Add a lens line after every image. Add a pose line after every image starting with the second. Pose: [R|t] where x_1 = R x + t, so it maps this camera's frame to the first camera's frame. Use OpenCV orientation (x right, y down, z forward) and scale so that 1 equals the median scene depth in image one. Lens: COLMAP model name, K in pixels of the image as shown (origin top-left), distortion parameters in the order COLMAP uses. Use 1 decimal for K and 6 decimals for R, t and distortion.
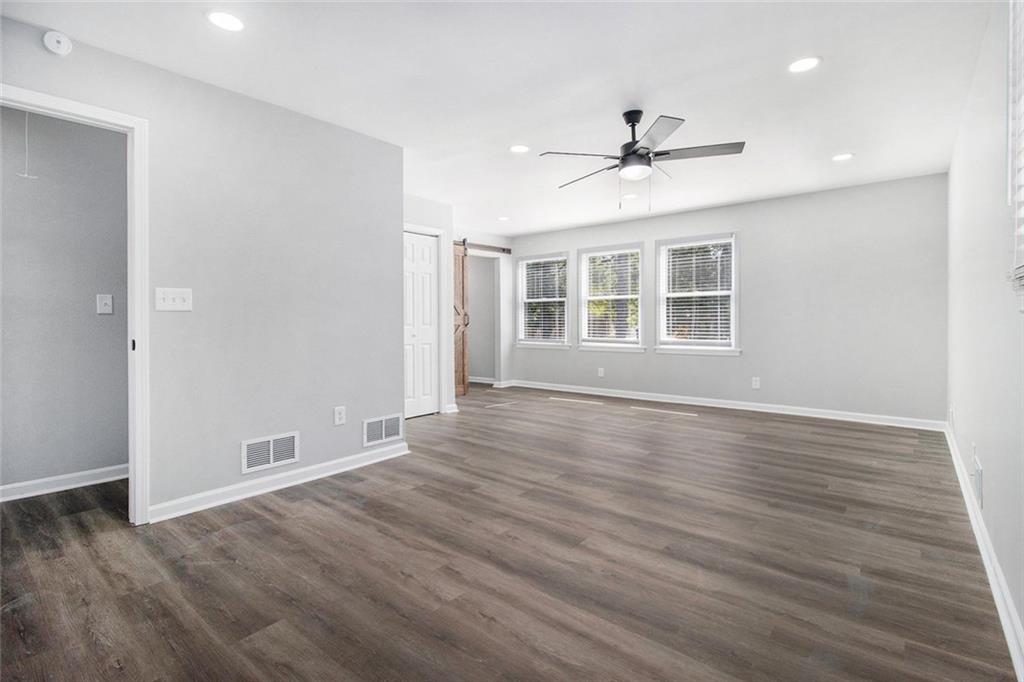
lens RADIAL K [[479.5, 0, 533.5], [0, 479.5, 322.4], [0, 0, 1]] dist [0.000154, -0.008899]
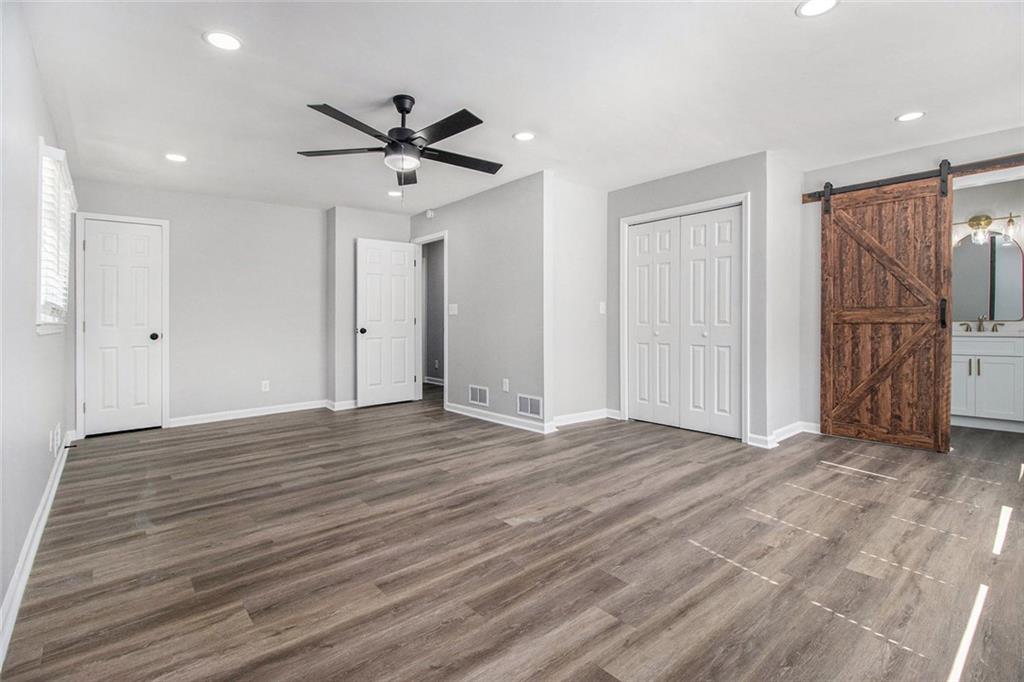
lens RADIAL K [[481.7, 0, 496.0], [0, 481.7, 321.8], [0, 0, 1]] dist [-0.002885, -0.014657]
pose [[-0.225170, 0.008001, -0.974287, 1.142521], [0.006852, 0.999955, 0.006628, -0.005877], [0.974295, -0.005184, -0.225215, 1.475134]]
